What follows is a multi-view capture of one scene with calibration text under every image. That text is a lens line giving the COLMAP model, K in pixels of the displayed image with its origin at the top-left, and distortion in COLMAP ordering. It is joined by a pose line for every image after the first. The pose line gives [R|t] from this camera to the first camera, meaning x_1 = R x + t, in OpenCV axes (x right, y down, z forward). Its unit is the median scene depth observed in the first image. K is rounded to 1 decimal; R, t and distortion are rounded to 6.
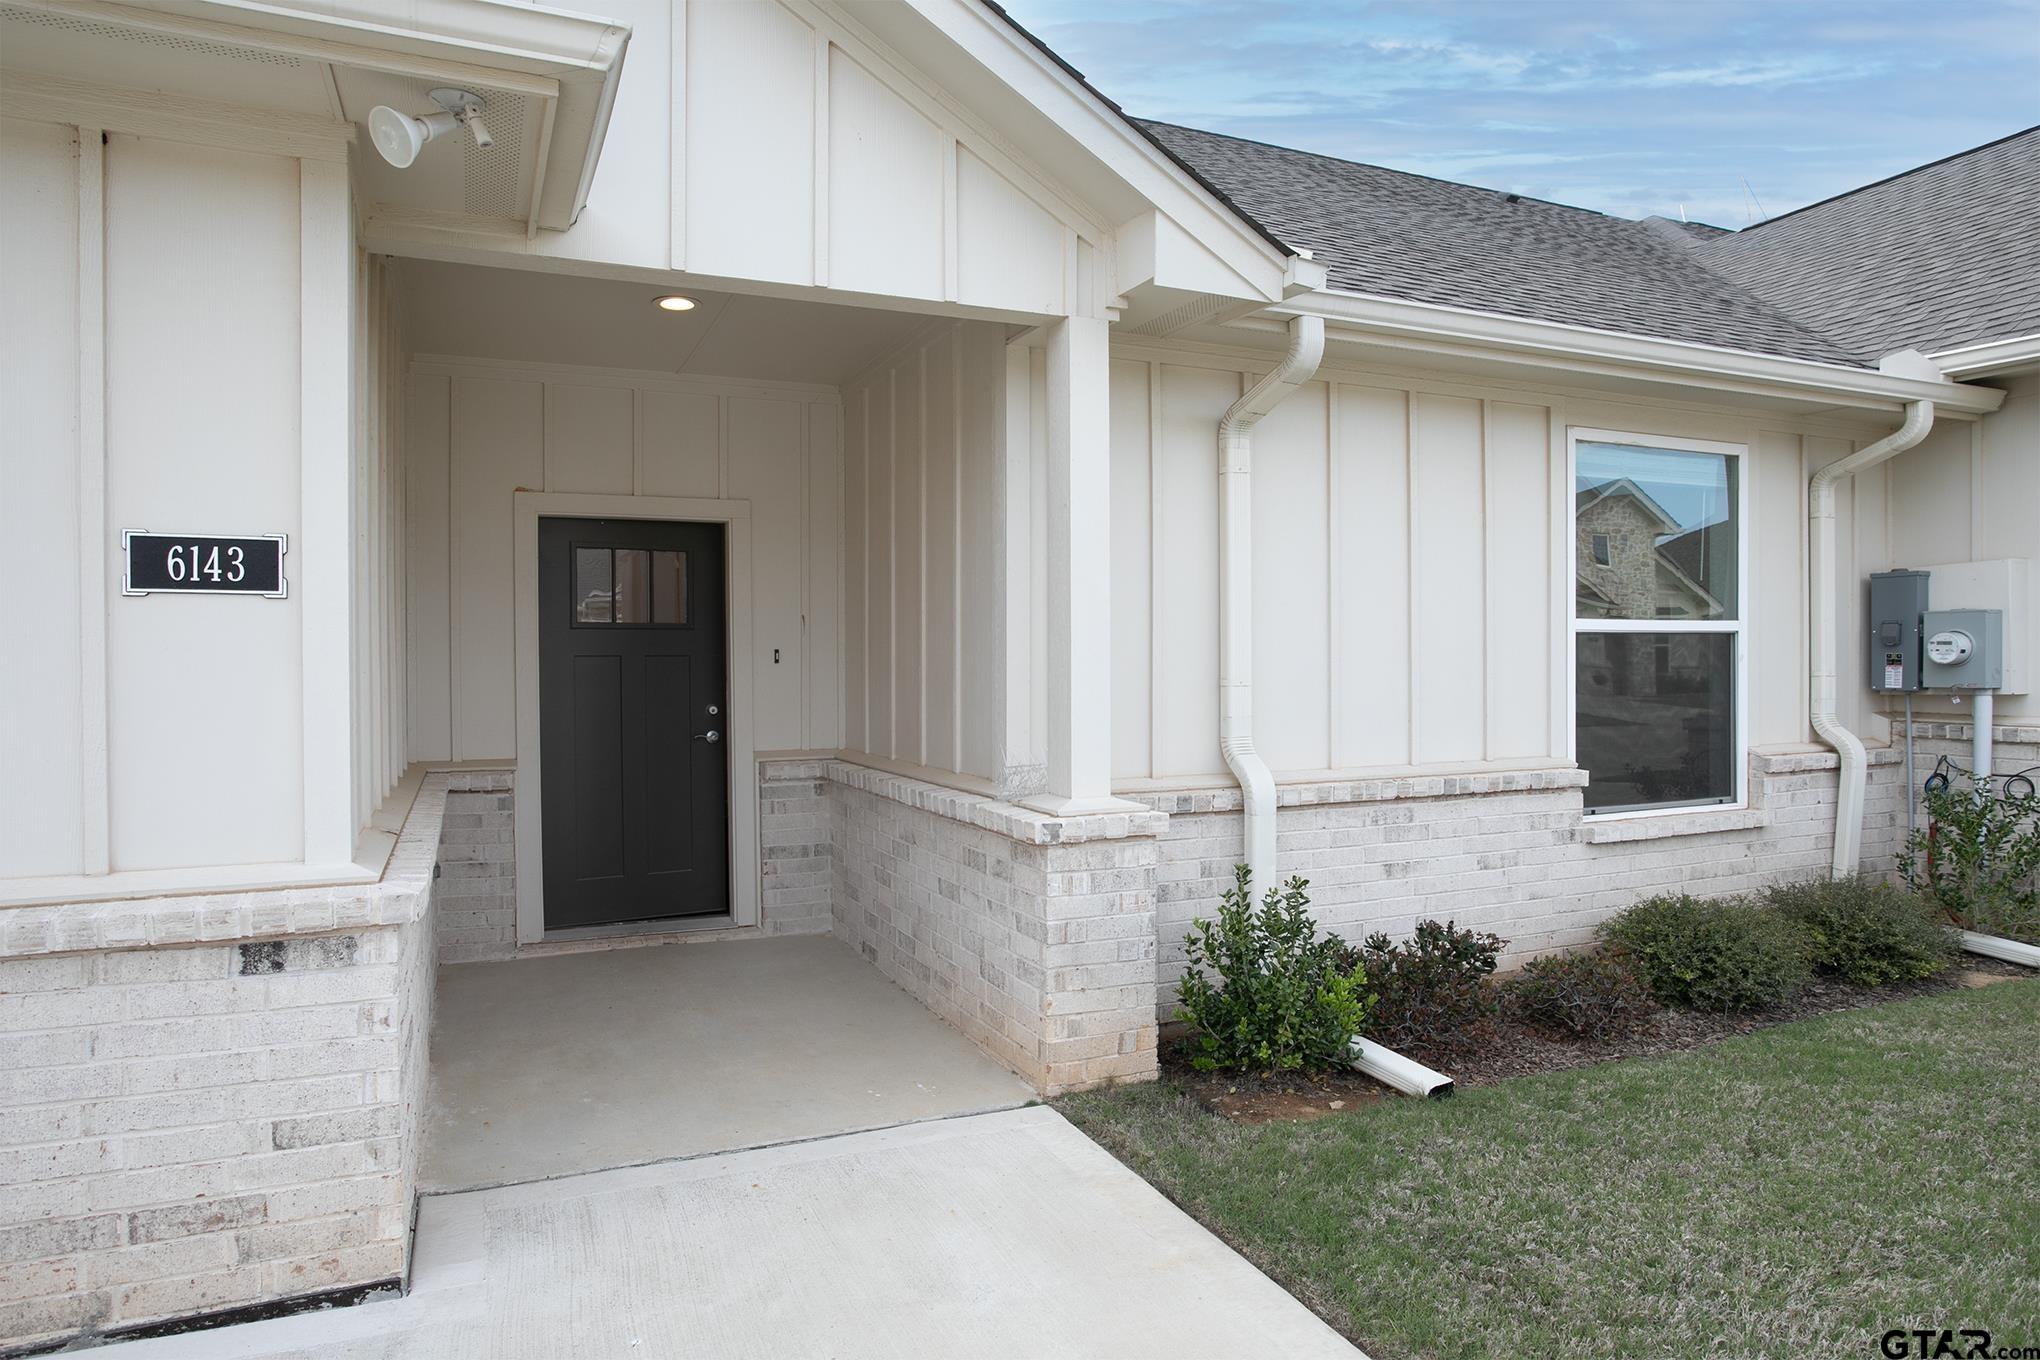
lens RADIAL K [[1209.1, 0, 1074.5], [0, 1209.1, 670.3], [0, 0, 1]] dist [-0.013269, 0.003038]
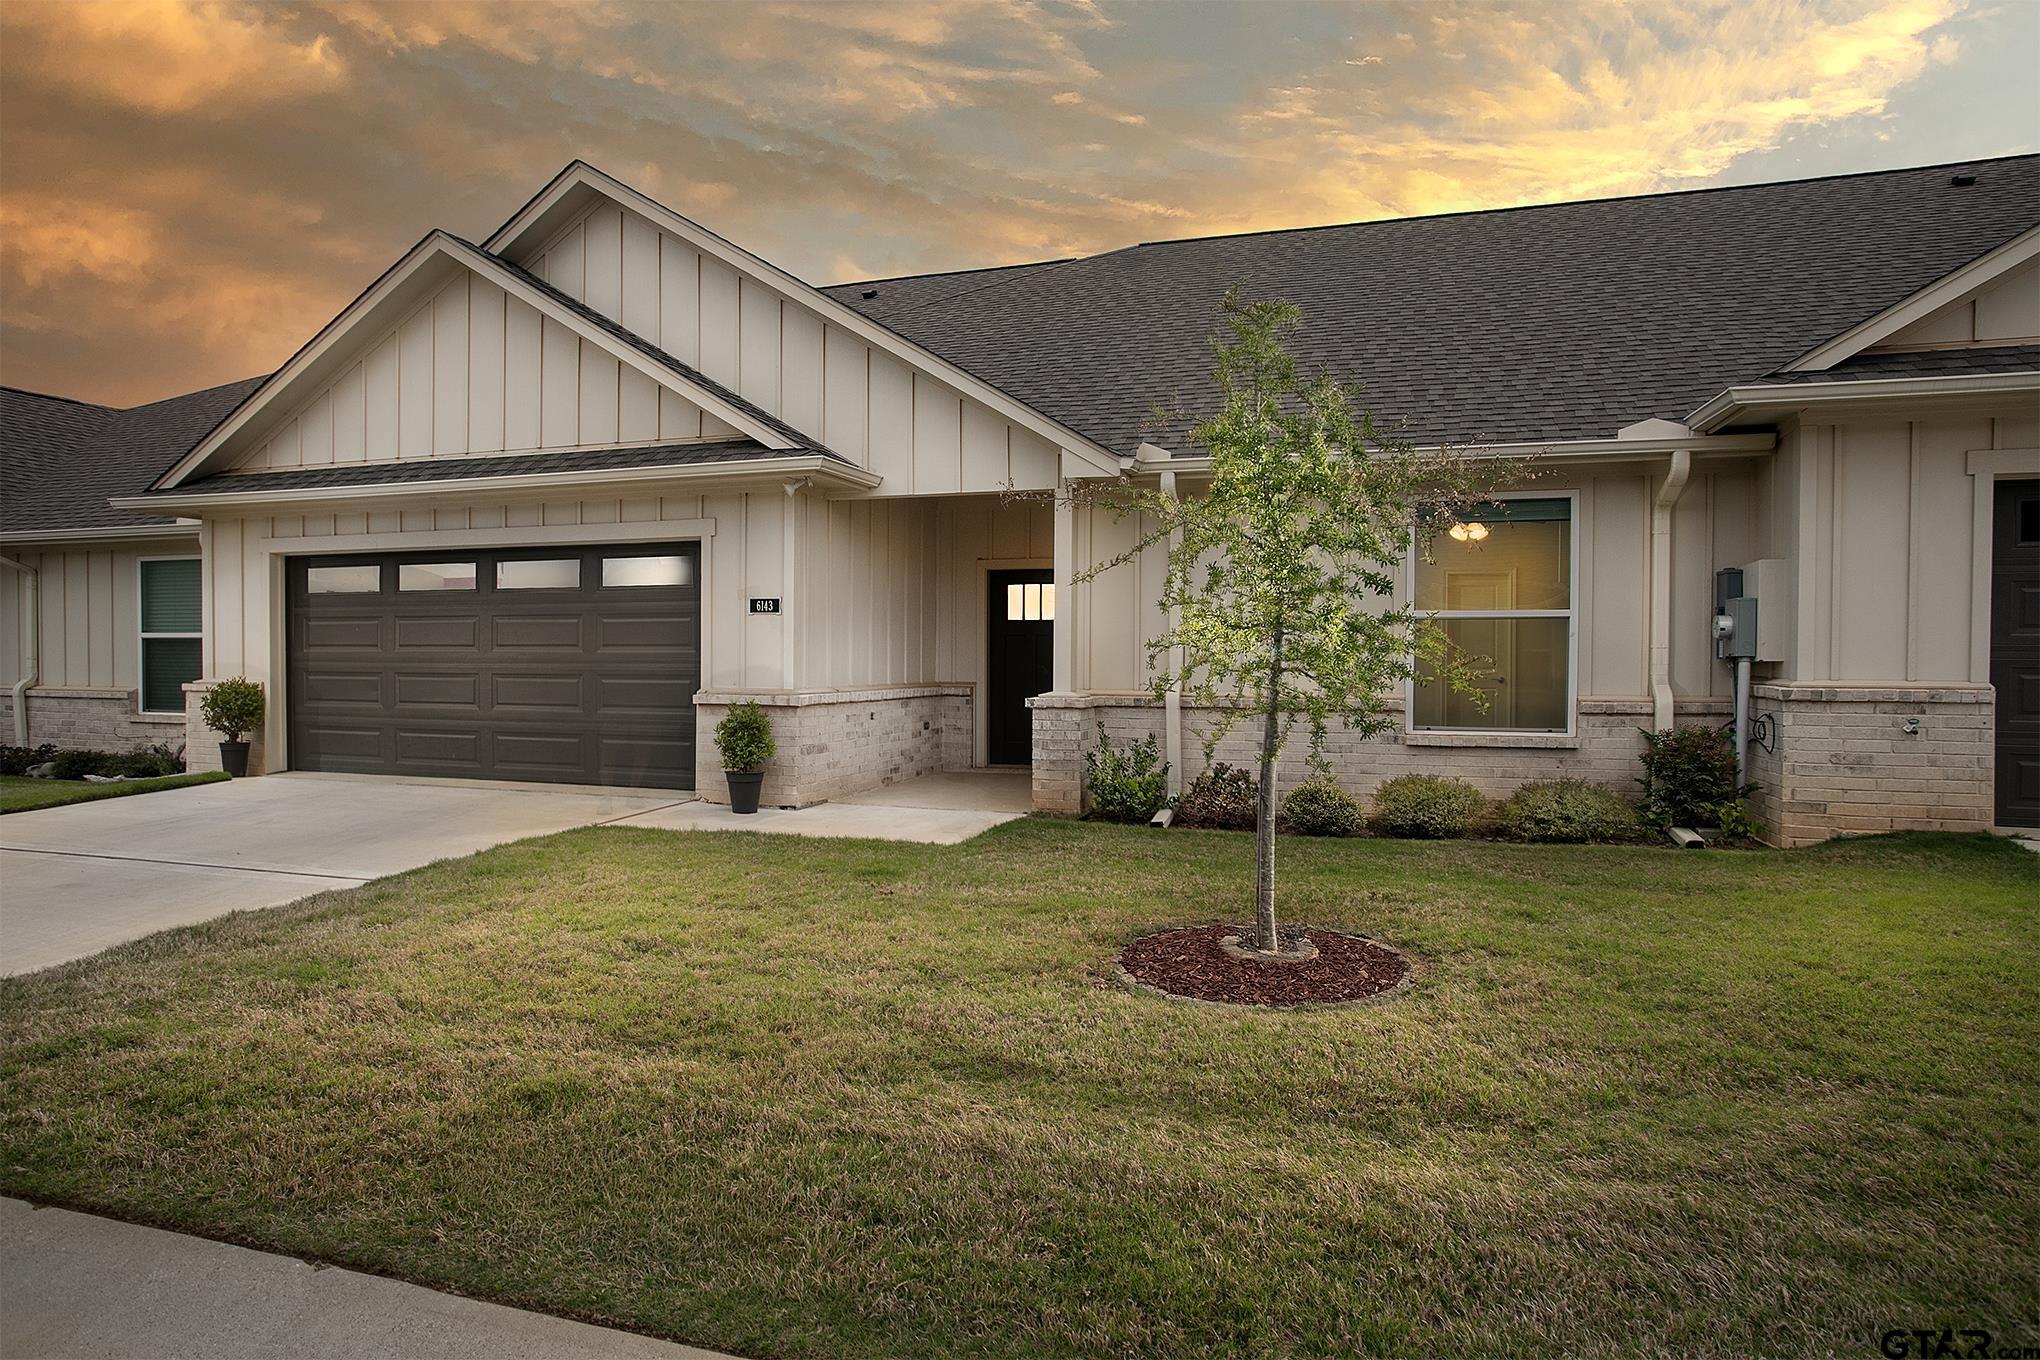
lens RADIAL K [[1178.0, 0, 1050.5], [0, 1178.0, 668.9], [0, 0, 1]] dist [-0.026444, 0.004844]
pose [[0.747603, 0.015499, -0.663965, 1.151970], [-0.013525, 0.999876, 0.008112, 0.031567], [0.664008, 0.002915, 0.747720, -0.553708]]
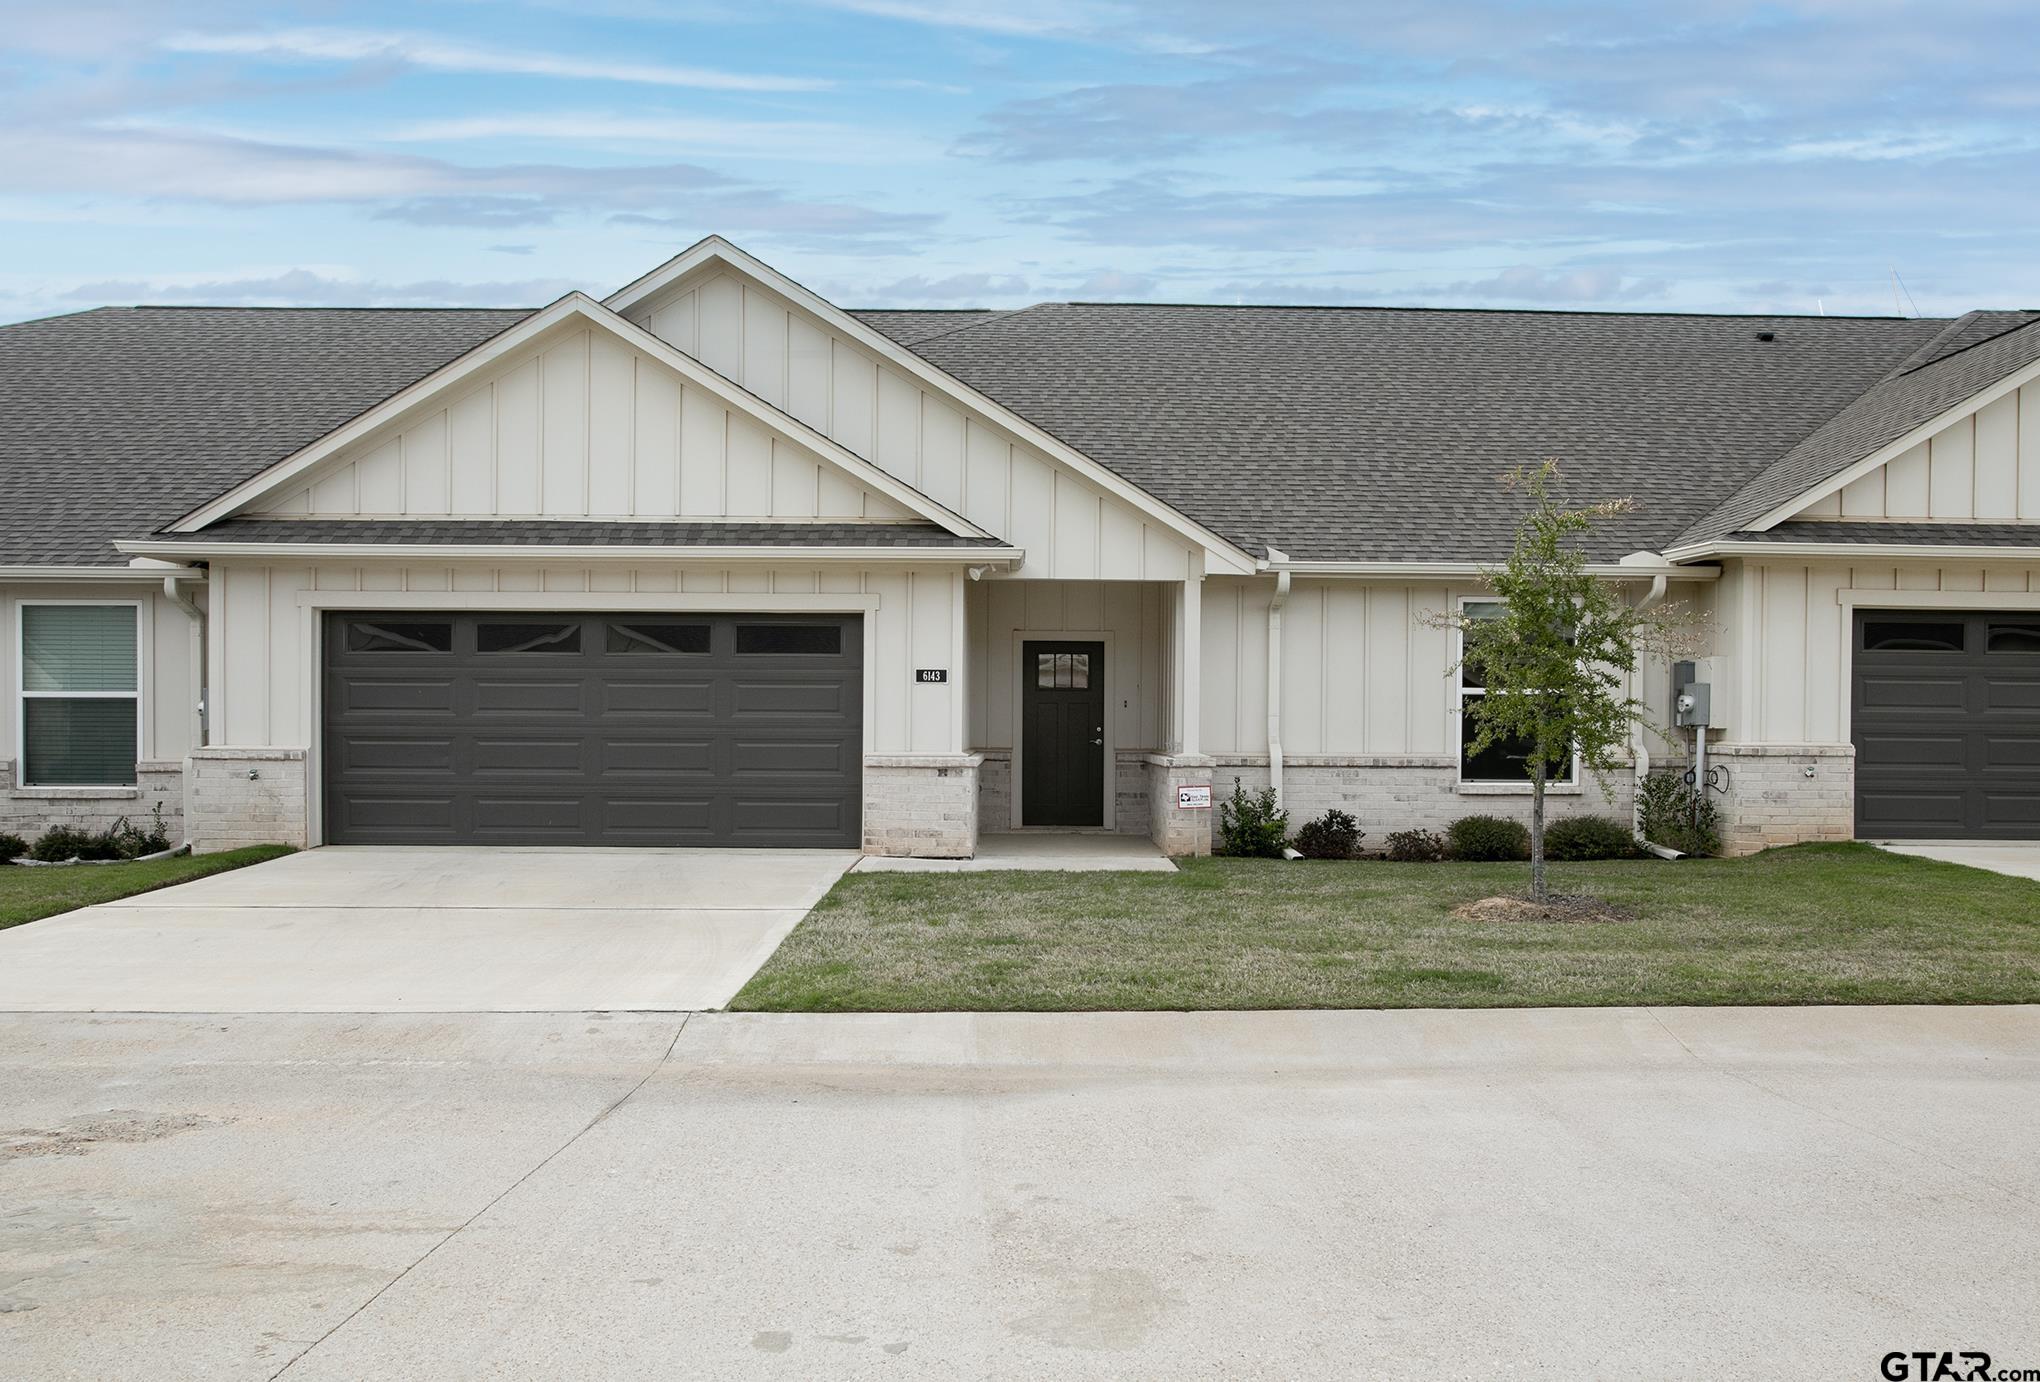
lens RADIAL K [[1527.0, 0, 1153.5], [0, 1527.0, 745.5], [0, 0, 1]] dist [0.002712, -0.013082]
pose [[0.931491, 0.016470, -0.363390, 0.911887], [-0.015256, 0.999864, 0.006210, 0.050070], [0.363443, -0.000240, 0.931616, -1.736790]]
